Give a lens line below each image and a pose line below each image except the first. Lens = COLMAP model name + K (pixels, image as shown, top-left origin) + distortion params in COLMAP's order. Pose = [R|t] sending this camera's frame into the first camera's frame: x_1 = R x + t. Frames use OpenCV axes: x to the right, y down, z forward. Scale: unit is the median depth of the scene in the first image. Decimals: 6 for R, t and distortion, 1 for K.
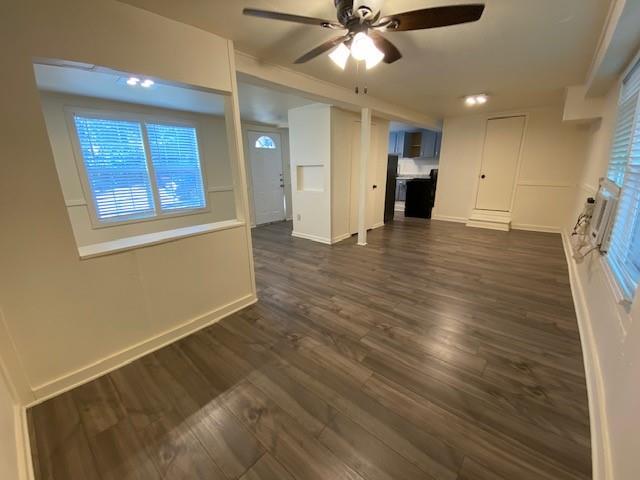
lens RADIAL K [[264.0, 0, 319.8], [0, 264.0, 241.8], [0, 0, 1]] dist [-0.000060, 0.000031]
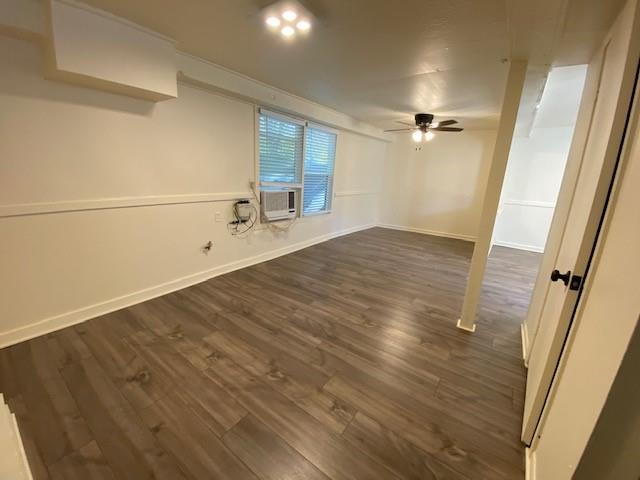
lens RADIAL K [[264.0, 0, 320.3], [0, 264.0, 237.9], [0, 0, 1]] dist [-0.000060, 0.000031]
pose [[-0.996449, -0.008744, -0.083741, 0.709321], [-0.049704, 0.863882, 0.501236, -0.572446], [0.067960, 0.503619, -0.861249, 1.930224]]
